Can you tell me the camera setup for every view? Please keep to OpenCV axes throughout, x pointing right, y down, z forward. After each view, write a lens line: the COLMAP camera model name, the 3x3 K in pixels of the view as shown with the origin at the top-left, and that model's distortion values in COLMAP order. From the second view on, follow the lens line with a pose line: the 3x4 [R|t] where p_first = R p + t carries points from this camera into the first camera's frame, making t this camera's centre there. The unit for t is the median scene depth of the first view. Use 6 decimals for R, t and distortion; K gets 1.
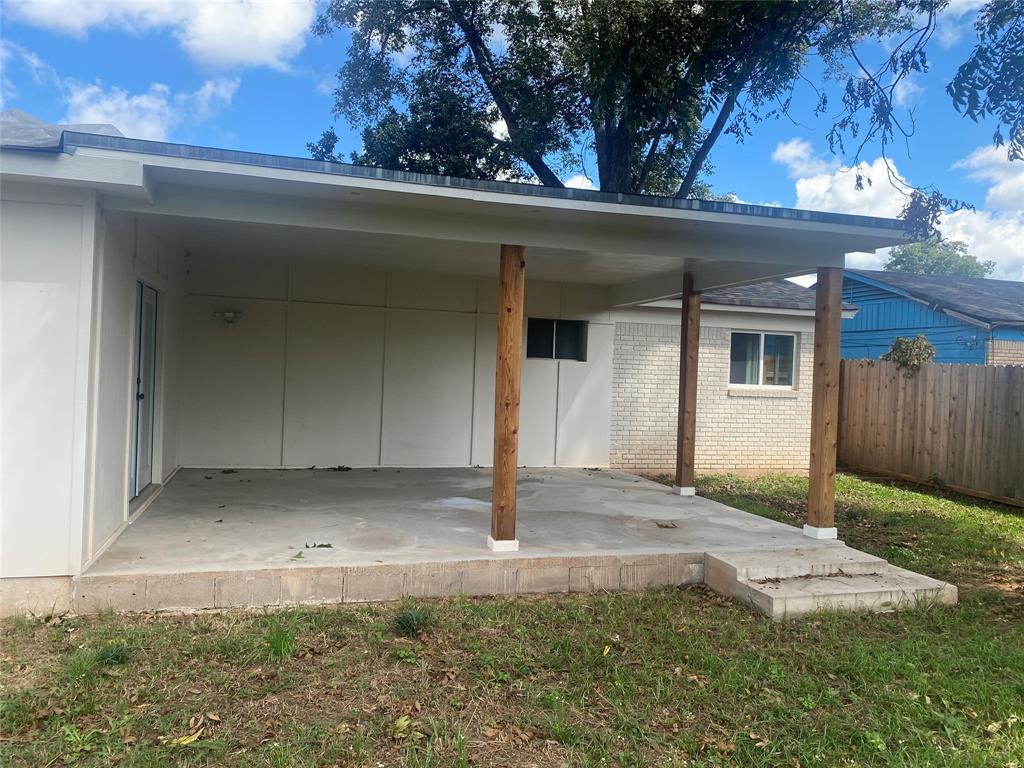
lens RADIAL K [[775.6, 0, 512.0], [0, 775.6, 384.0], [0, 0, 1]] dist [0.071251, -0.105241]
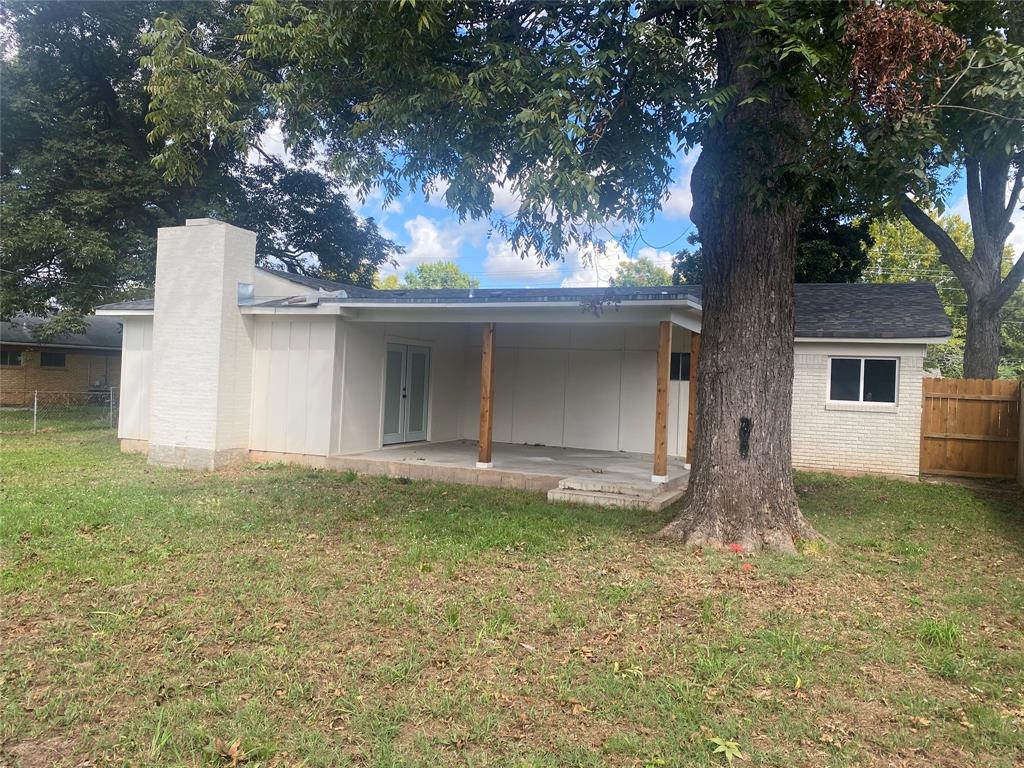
lens RADIAL K [[775.6, 0, 512.0], [0, 775.6, 384.0], [0, 0, 1]] dist [0.071251, -0.105241]
pose [[0.763171, -0.000937, -0.646195, 0.720684], [-0.025137, 0.999199, -0.031137, 0.026714], [0.645707, 0.040006, 0.762537, -0.283849]]
